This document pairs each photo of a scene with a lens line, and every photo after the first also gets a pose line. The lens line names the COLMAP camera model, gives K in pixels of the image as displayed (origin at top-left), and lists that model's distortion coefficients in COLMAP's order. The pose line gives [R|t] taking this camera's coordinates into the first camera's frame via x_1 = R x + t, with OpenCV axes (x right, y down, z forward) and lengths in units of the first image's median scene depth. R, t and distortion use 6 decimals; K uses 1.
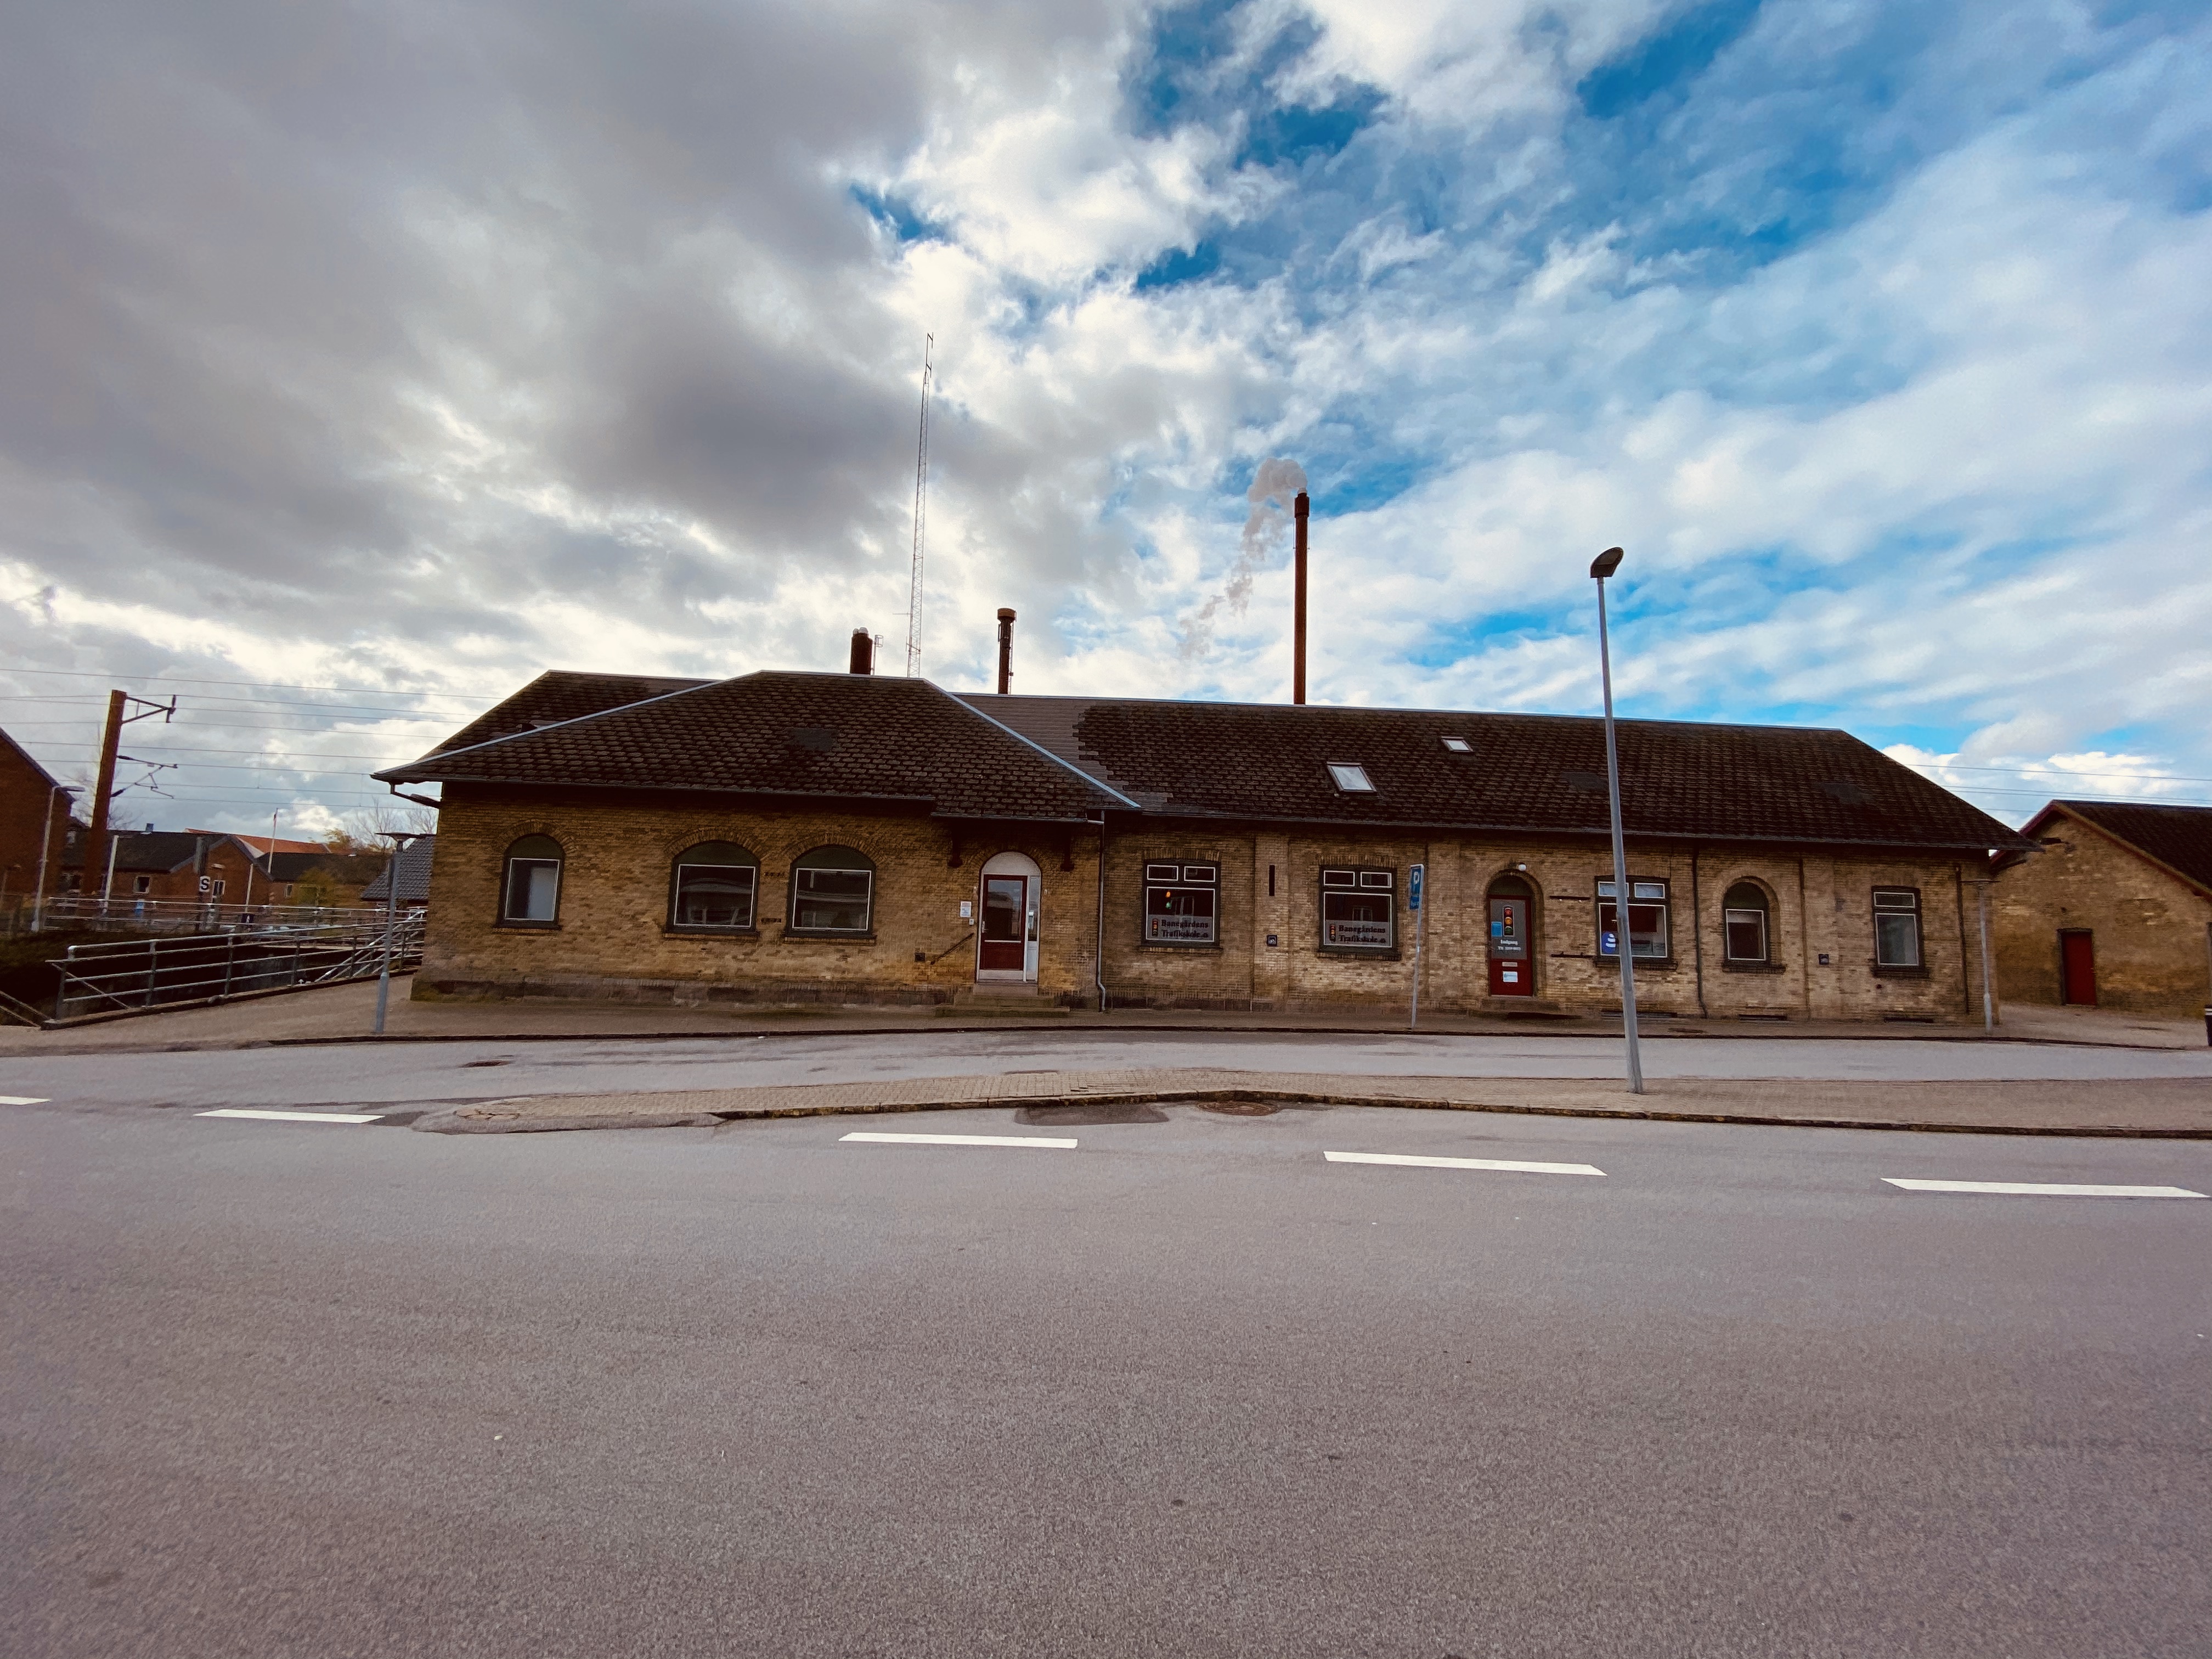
lens RADIAL K [[869.7, 0, 1106.1], [0, 869.7, 822.7], [0, 0, 1]] dist [0.021395, -0.020035]
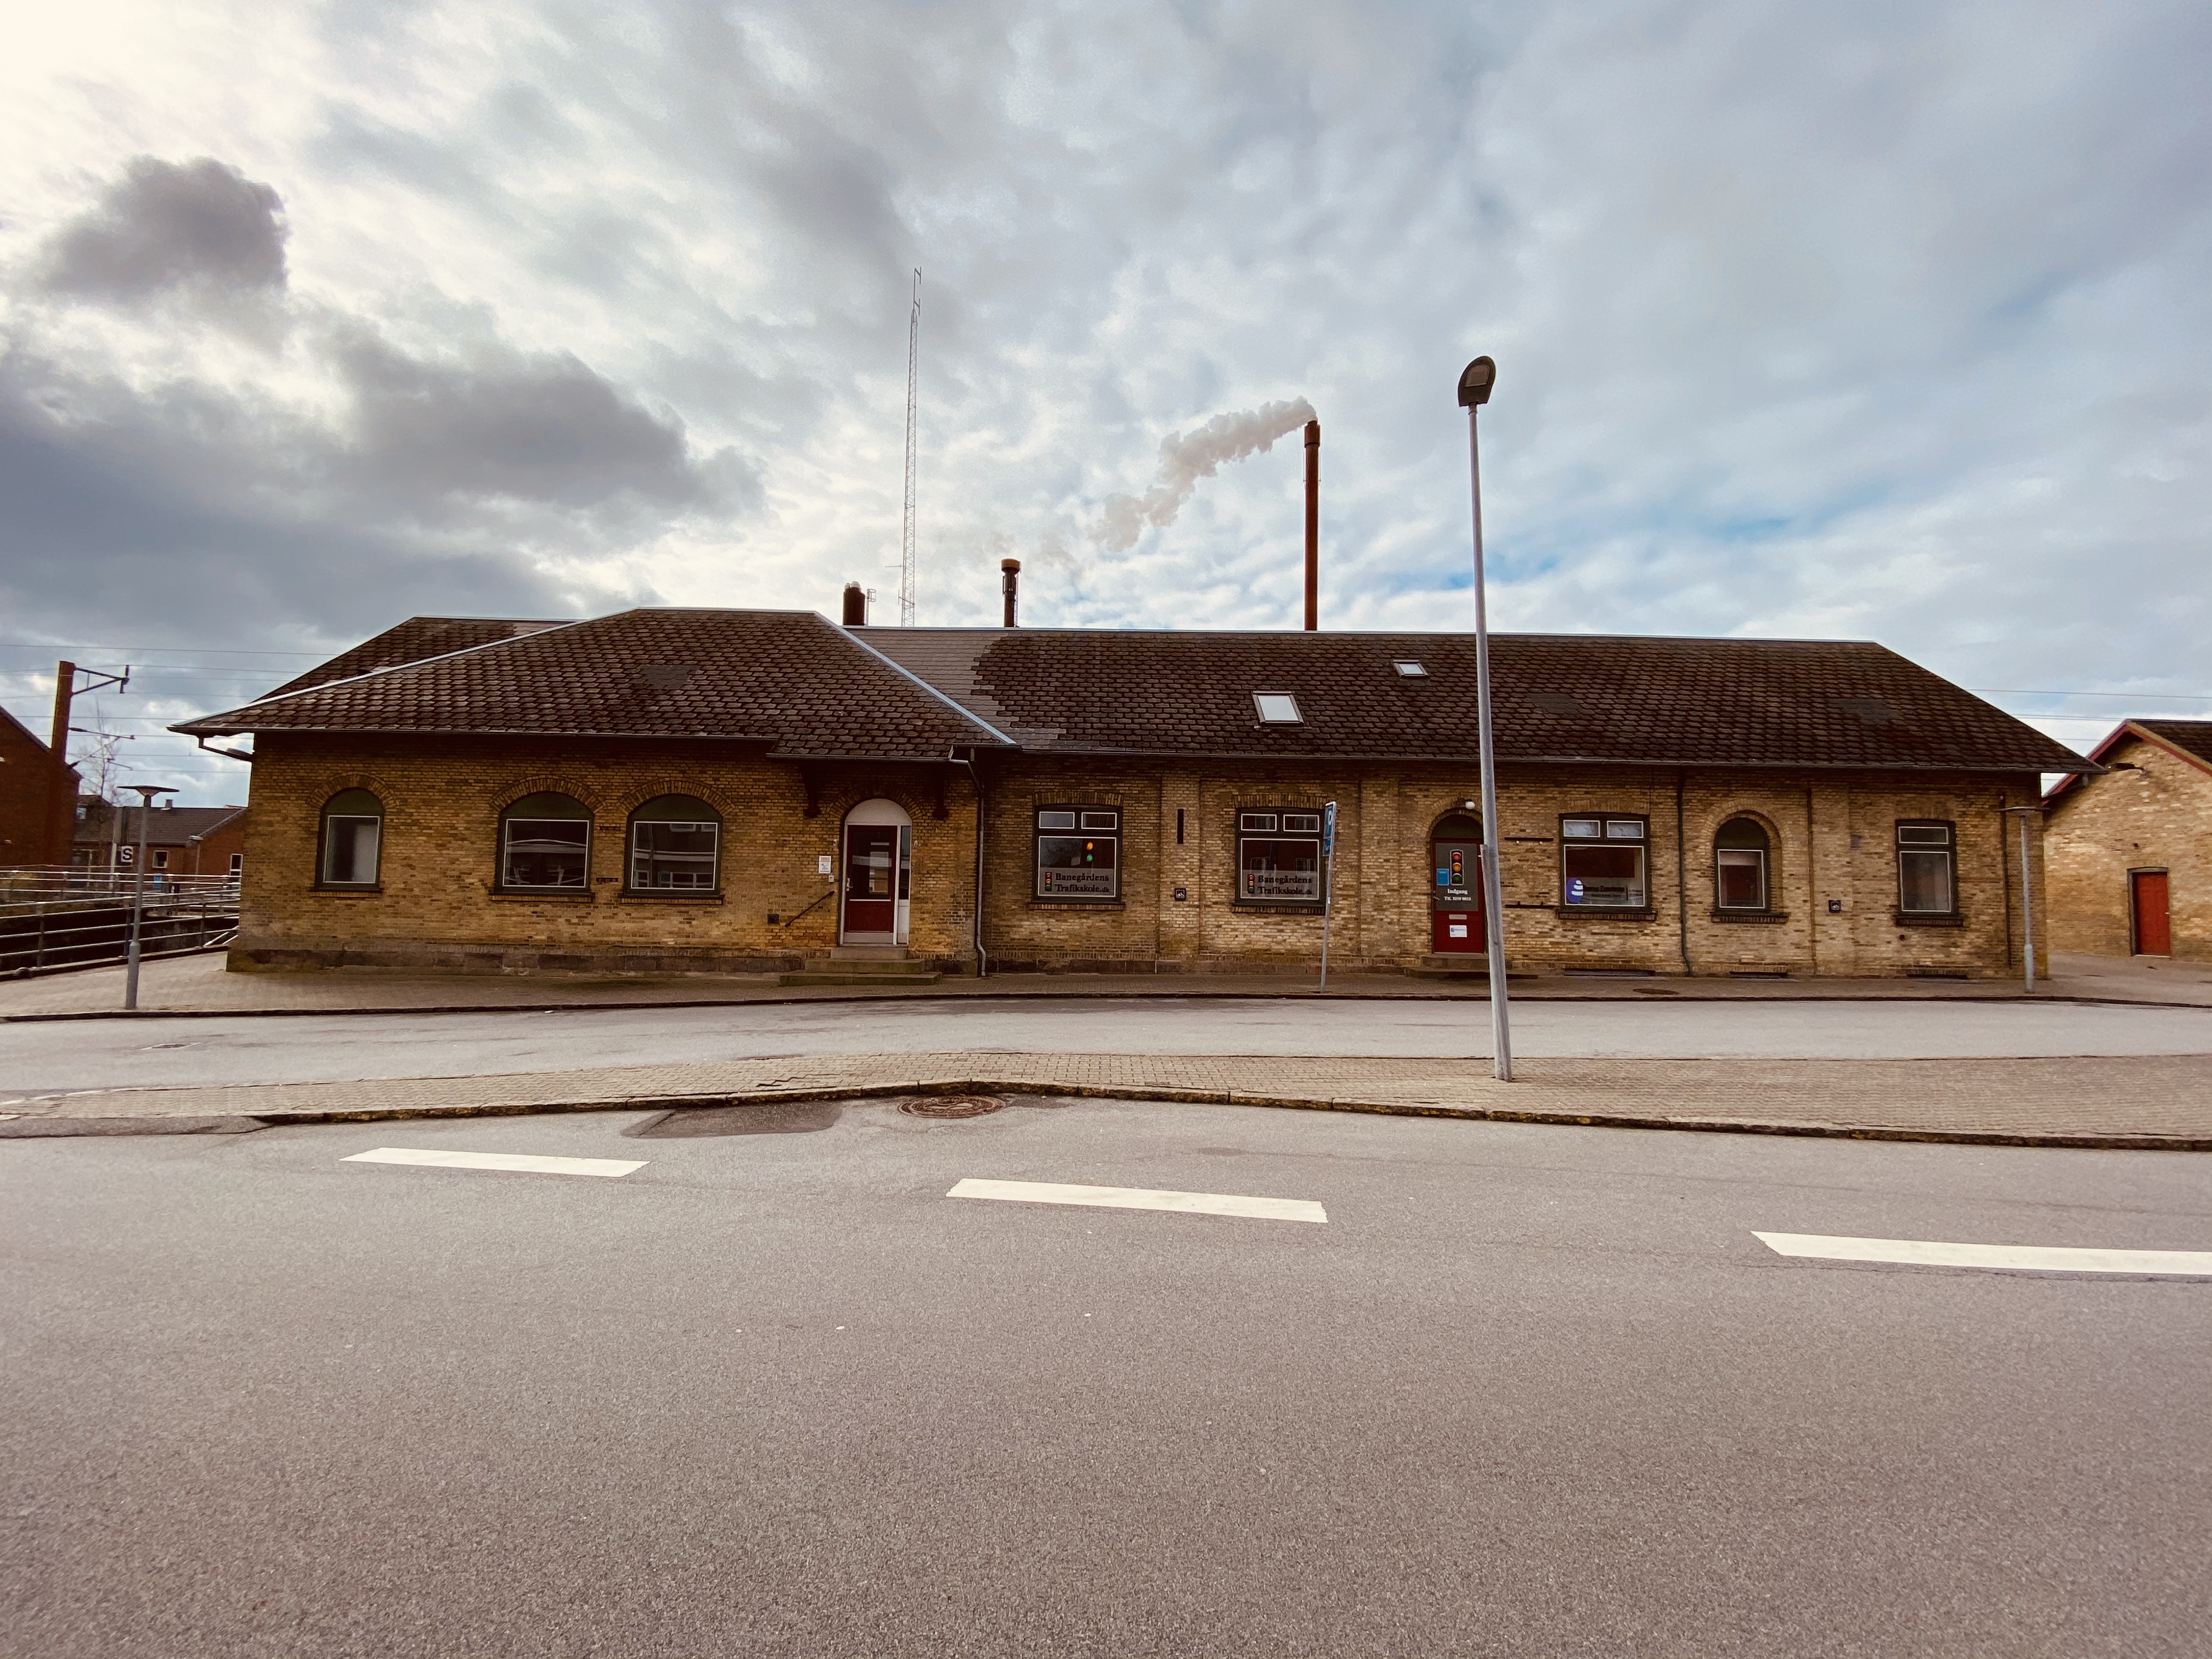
lens RADIAL K [[874.2, 0, 1104.5], [0, 874.2, 820.5], [0, 0, 1]] dist [0.013006, -0.016792]
pose [[0.998489, -0.019321, -0.051436, 0.160156], [0.021485, 0.998893, 0.041856, 0.022851], [0.050570, -0.042898, 0.997799, 0.121247]]
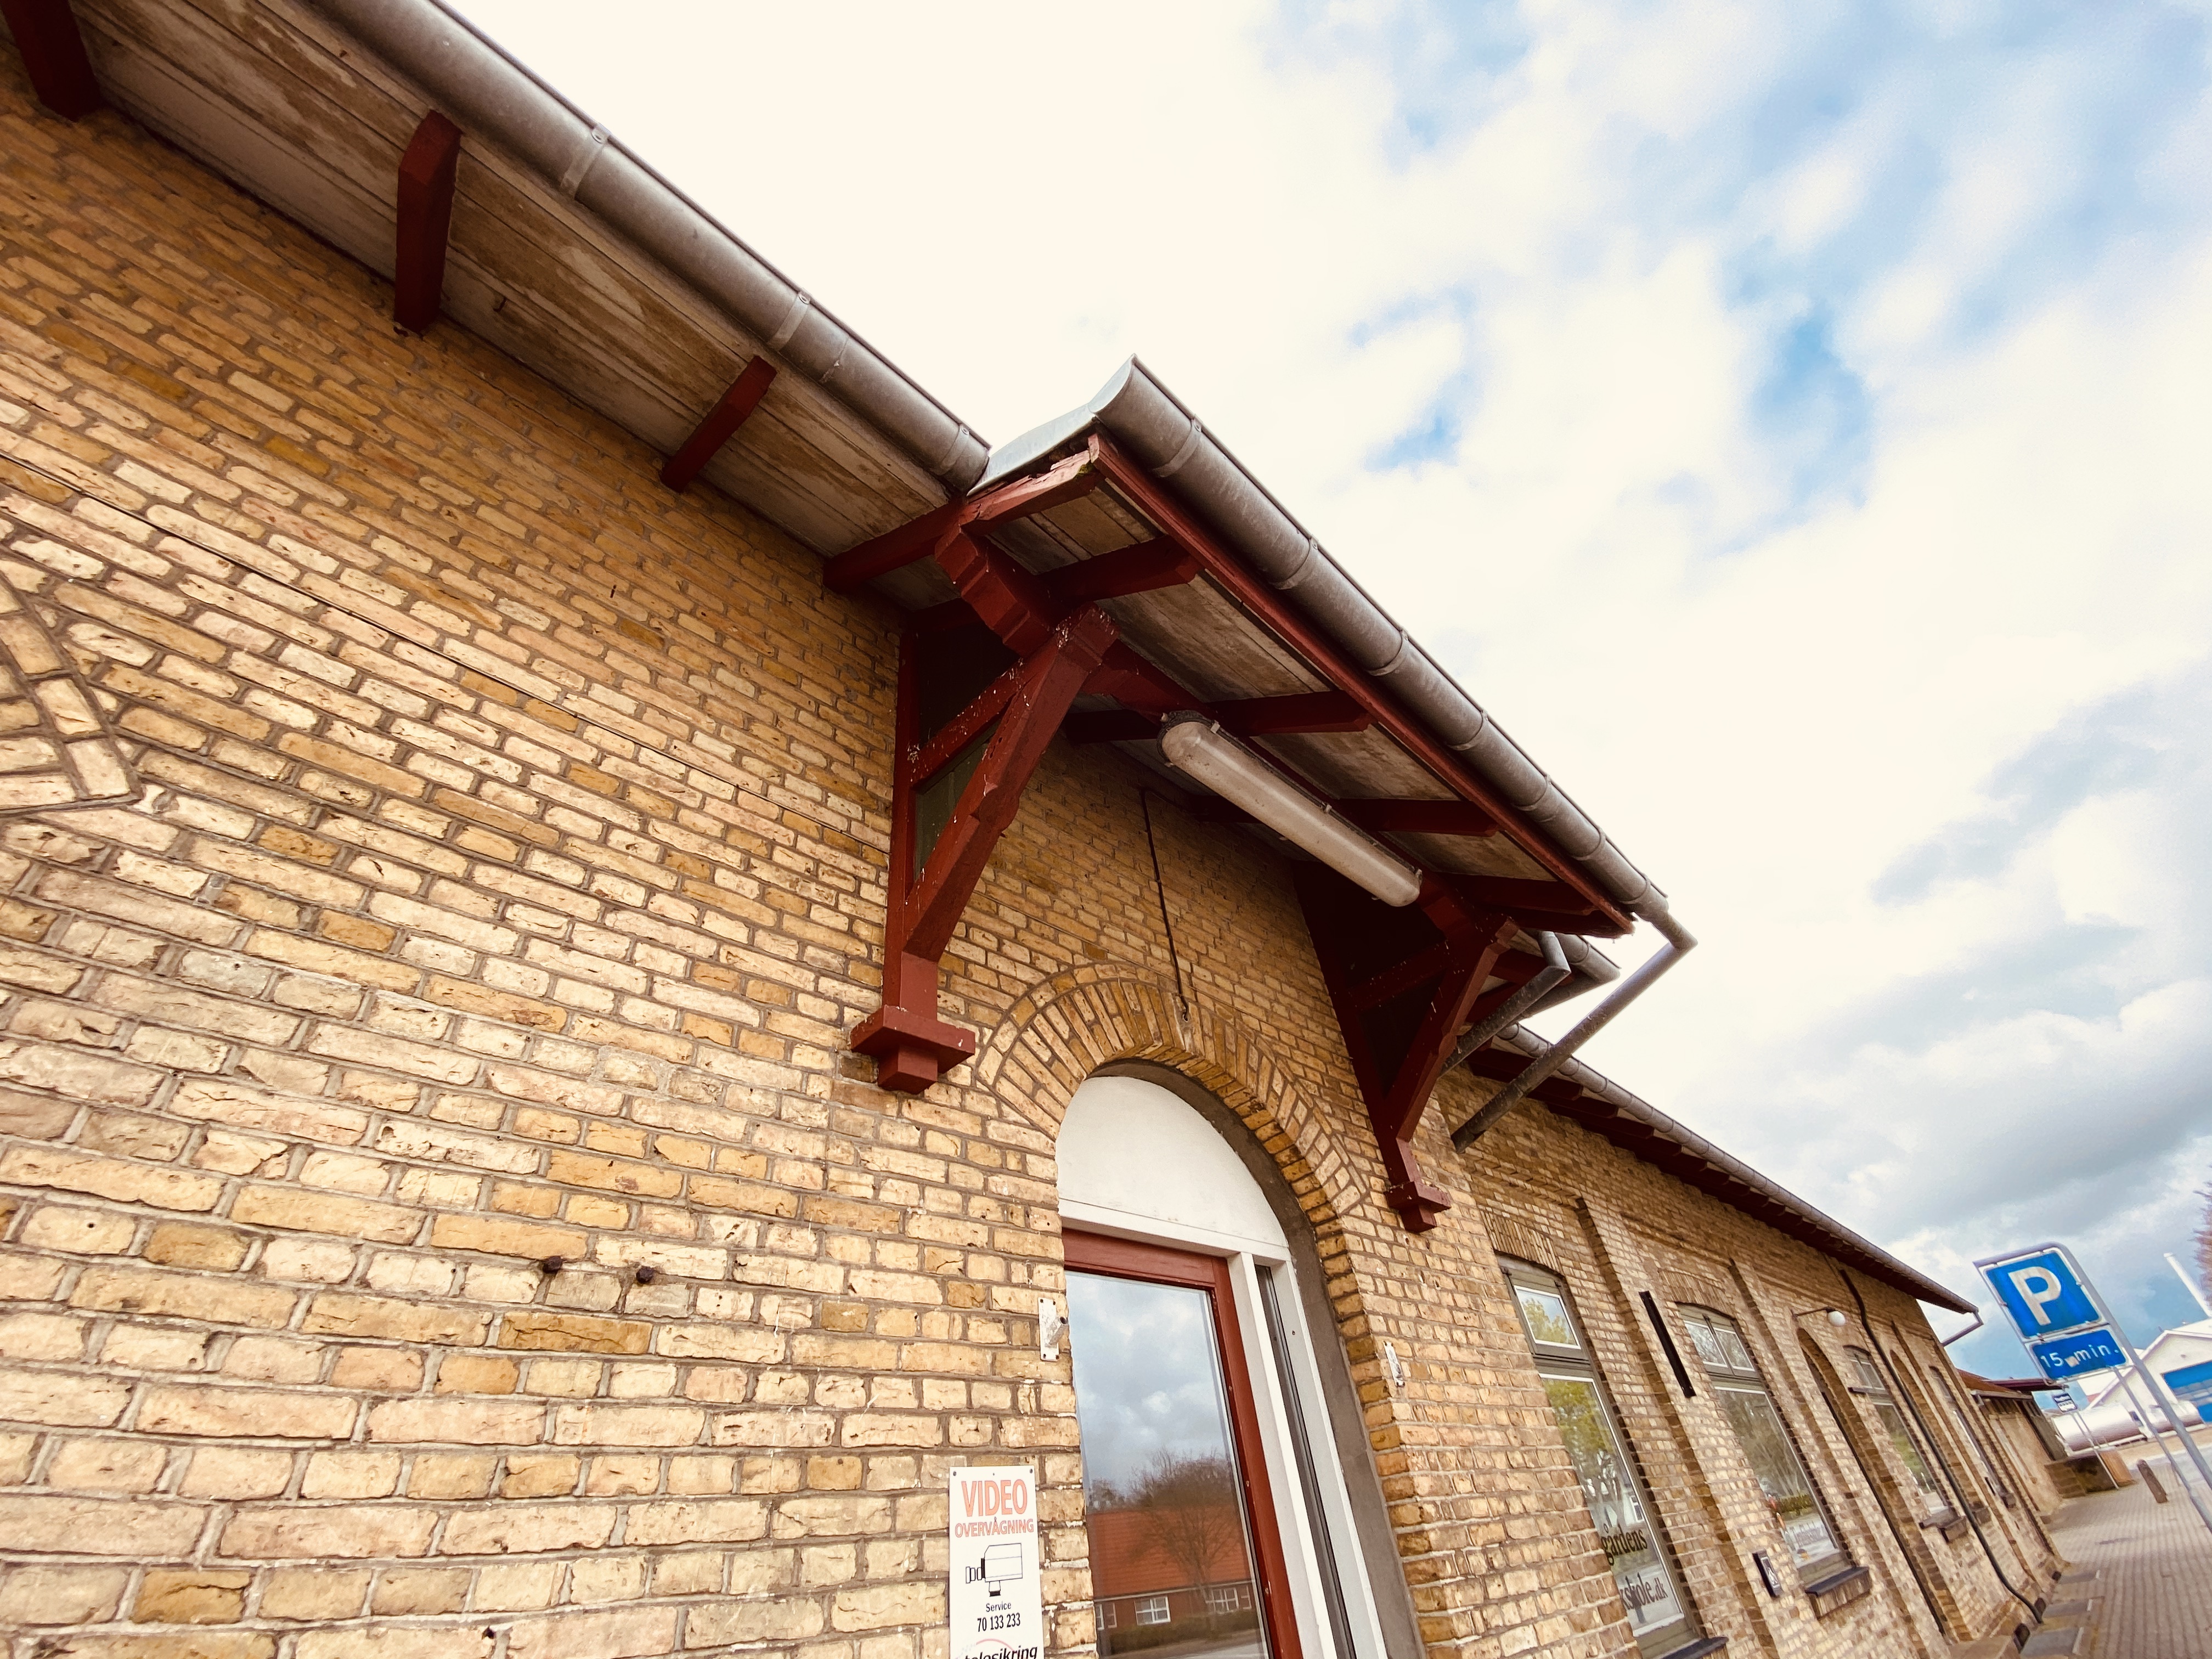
lens RADIAL K [[896.7, 0, 1106.4], [0, 896.7, 839.4], [0, 0, 1]] dist [0.012394, -0.017934]
pose [[0.736216, 0.343290, 0.583213, -0.218002], [0.061241, 0.824458, -0.562599, 0.085917], [-0.673970, 0.449911, 0.585956, 0.848914]]
